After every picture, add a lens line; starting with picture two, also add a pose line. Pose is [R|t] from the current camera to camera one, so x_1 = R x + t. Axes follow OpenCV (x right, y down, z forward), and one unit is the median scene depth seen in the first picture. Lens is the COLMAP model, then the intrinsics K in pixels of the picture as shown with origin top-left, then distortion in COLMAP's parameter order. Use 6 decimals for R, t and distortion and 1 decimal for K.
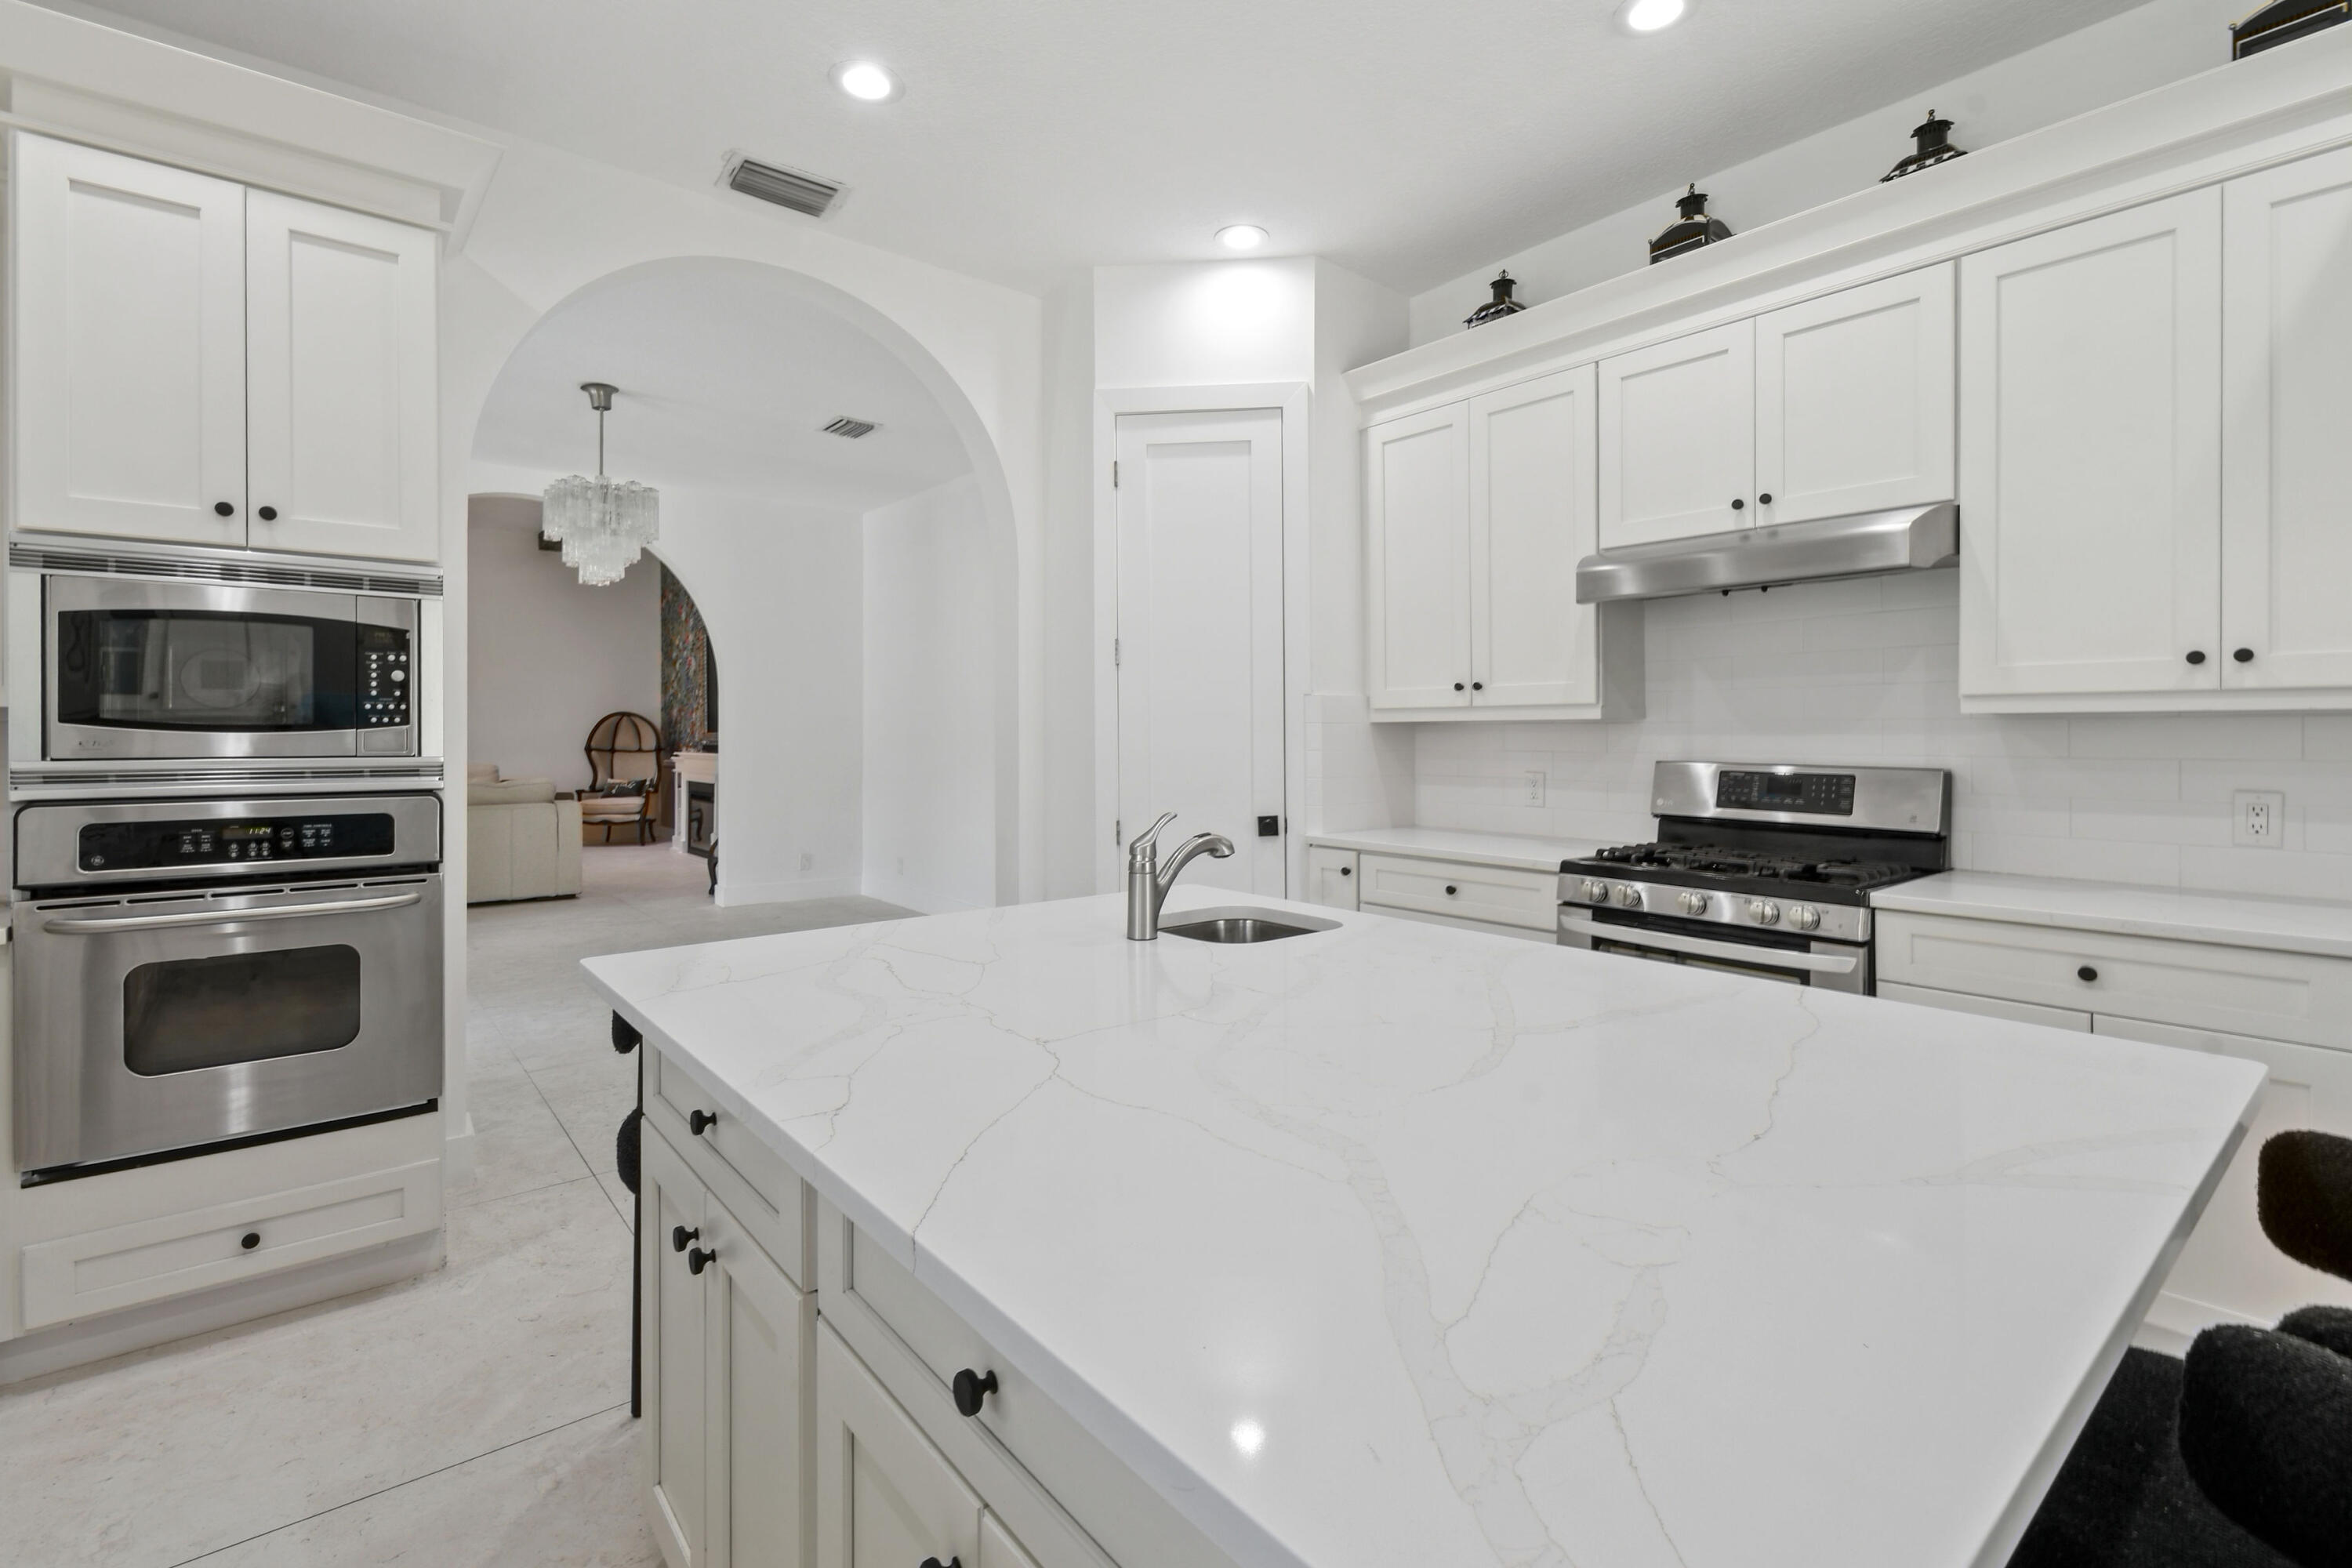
lens RADIAL K [[1051.3, 0, 1175.4], [0, 1051.3, 738.5], [0, 0, 1]] dist [0.003901, -0.000107]
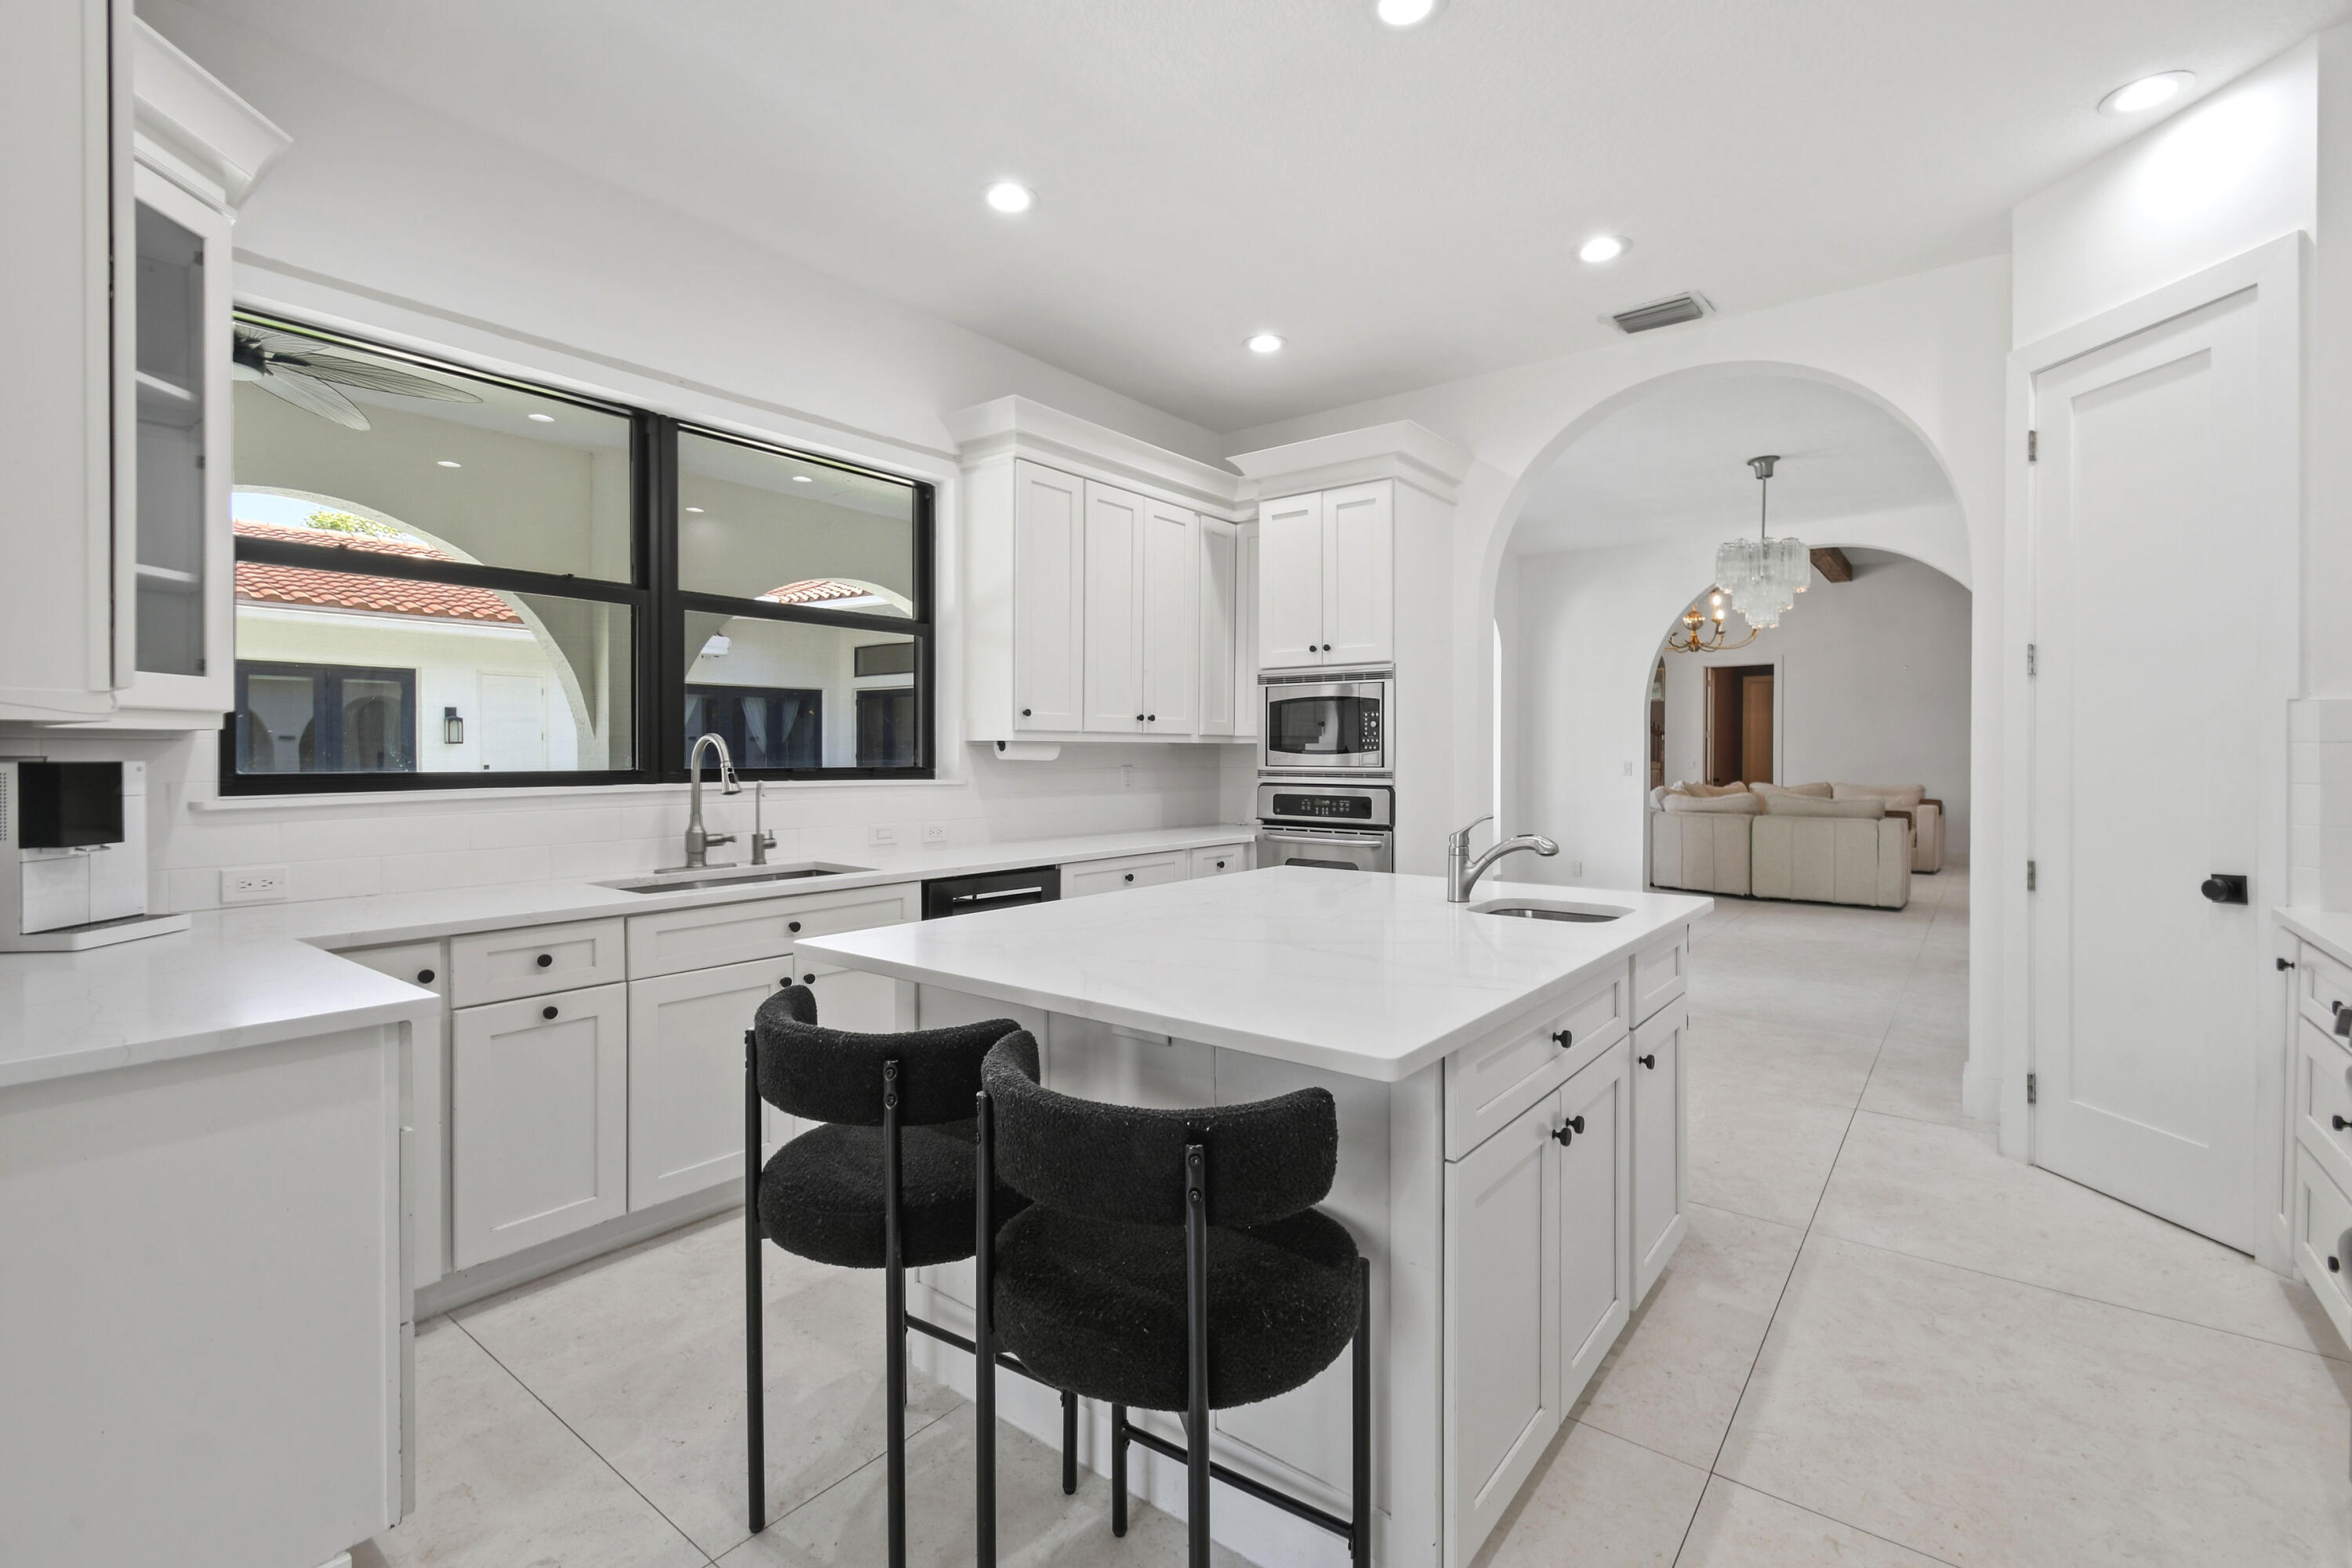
lens RADIAL K [[1044.4, 0, 1189.6], [0, 1044.4, 762.8], [0, 0, 1]] dist [0.003600, -0.000452]
pose [[0.222527, 0.009976, -0.974876, 0.830497], [-0.006447, 0.999941, 0.008761, -0.004042], [0.974905, 0.004335, 0.222578, 0.223627]]
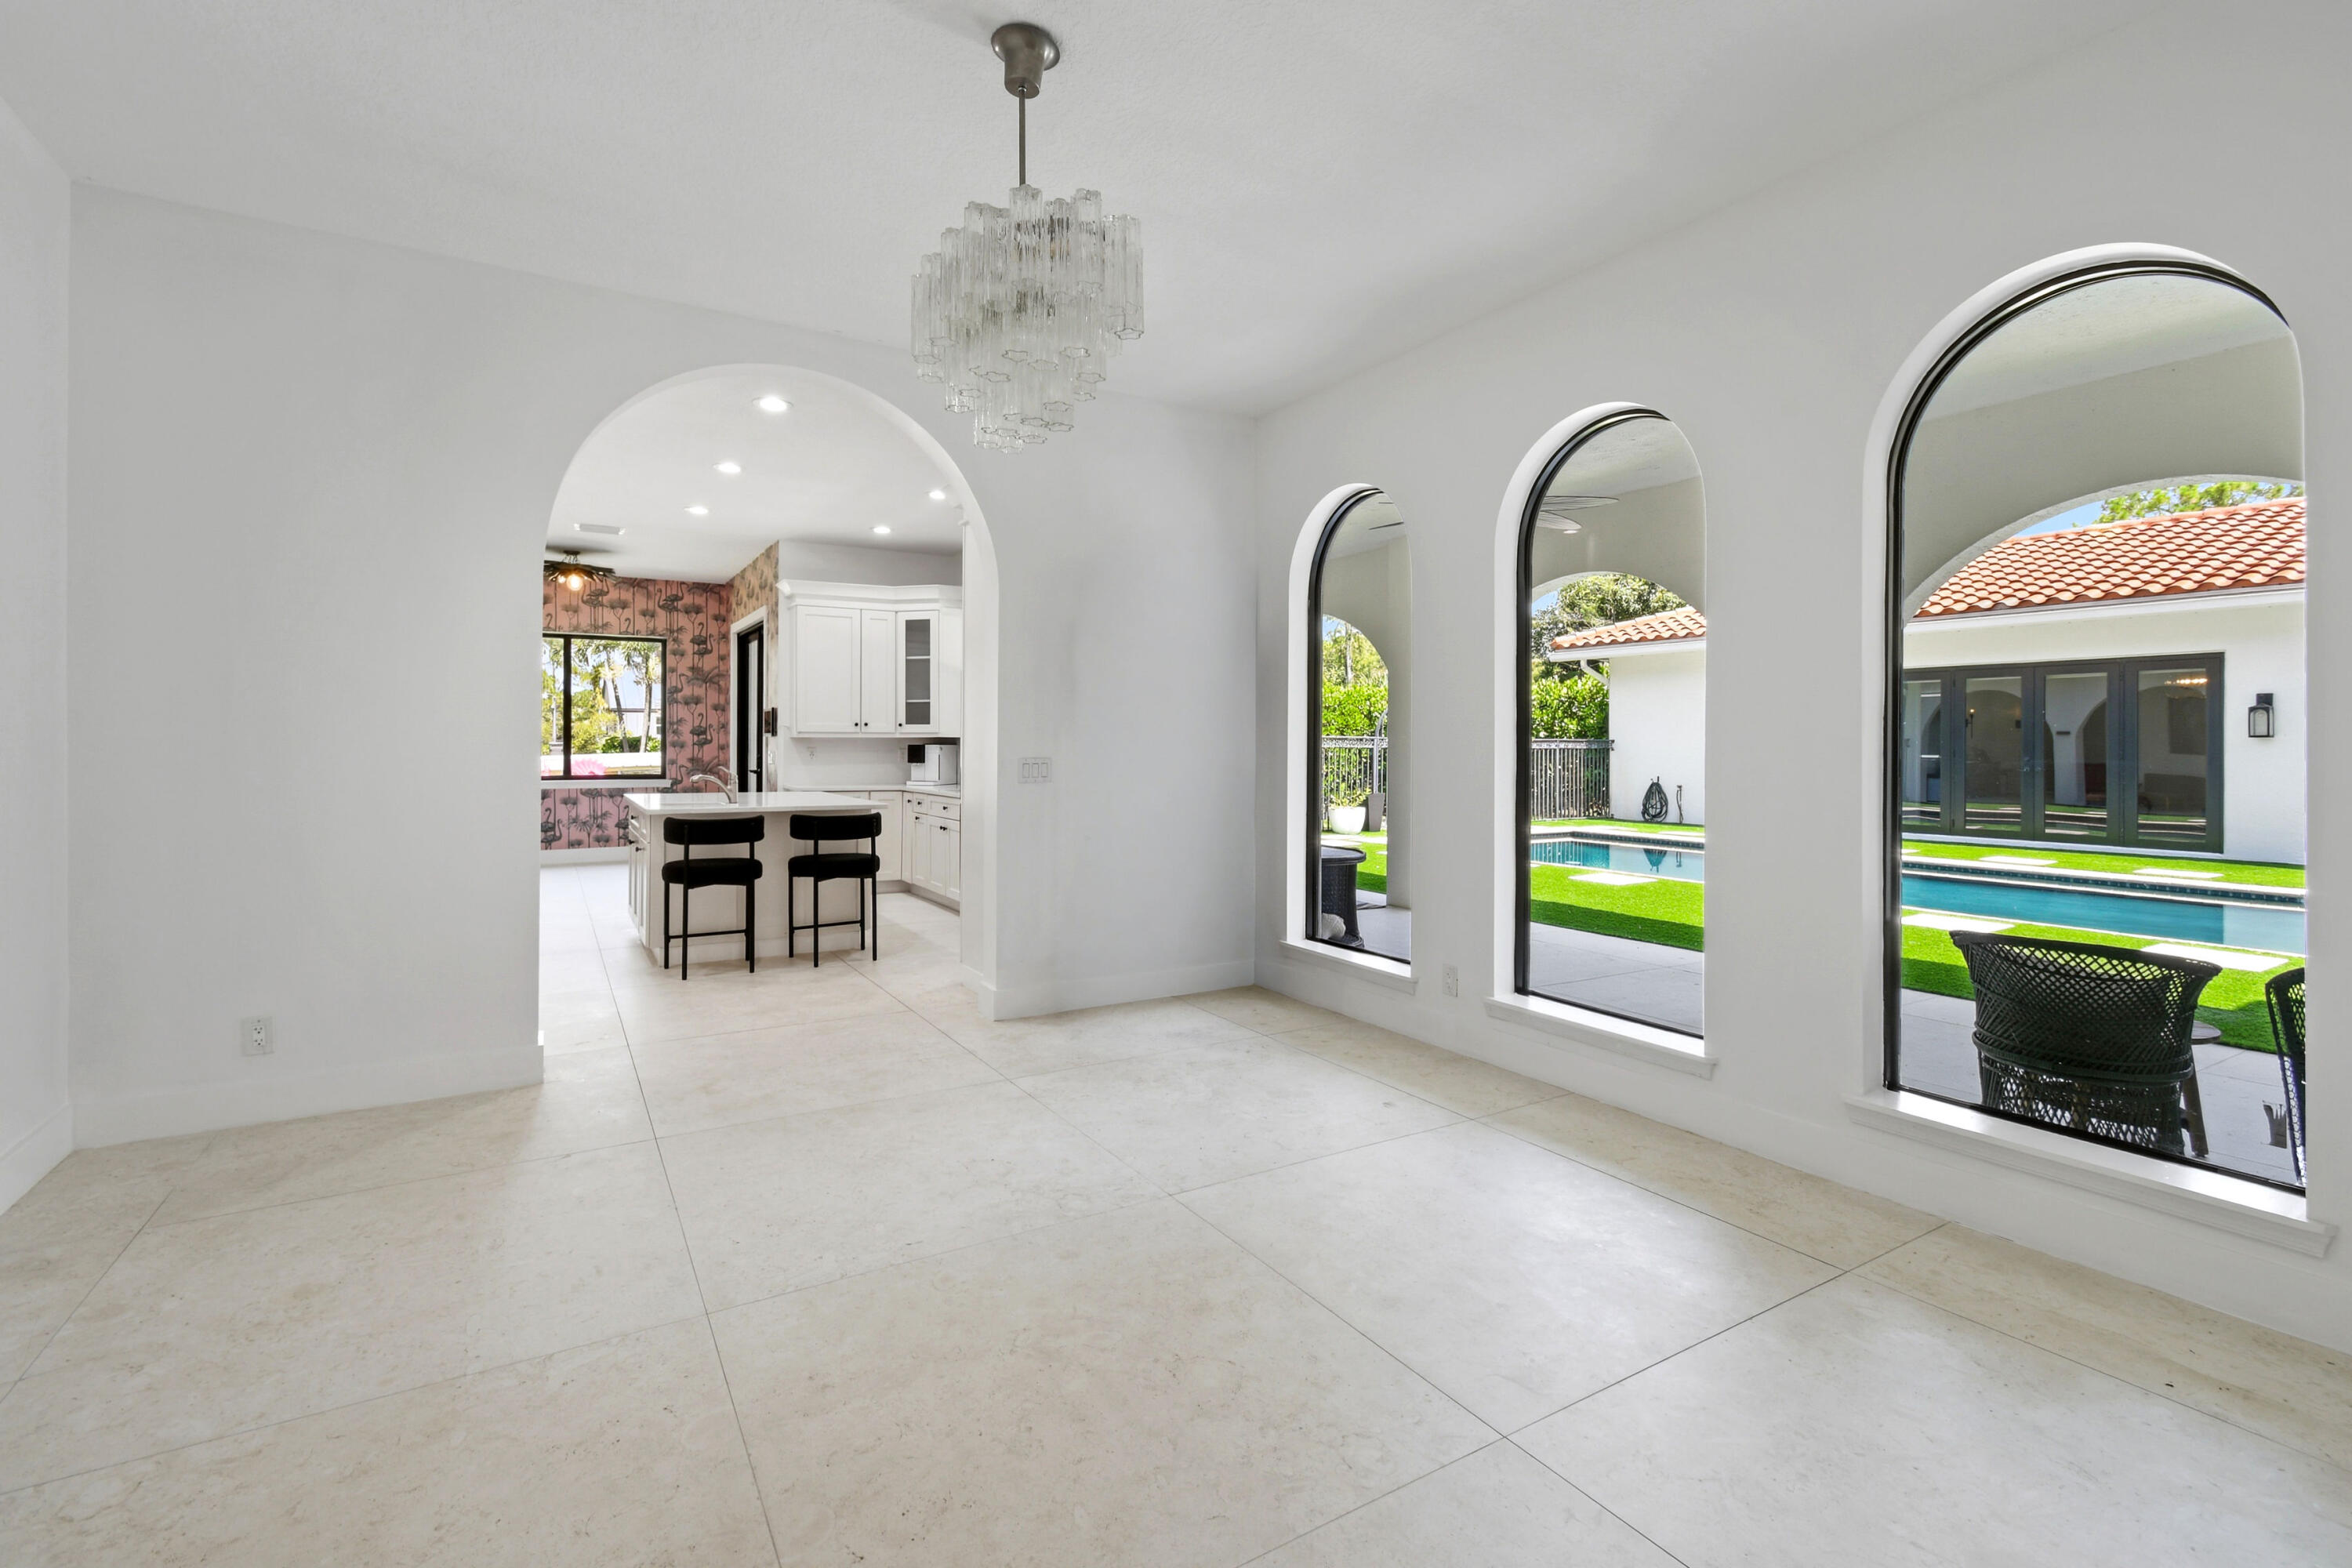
lens RADIAL K [[1055.7, 0, 1178.9], [0, 1055.7, 739.6], [0, 0, 1]] dist [0.005533, -0.000115]
pose [[-0.989986, -0.002378, 0.141145, -1.270912], [-0.002386, 0.999997, 0.000109, -0.011817], [-0.141145, -0.000228, -0.989989, 2.745503]]
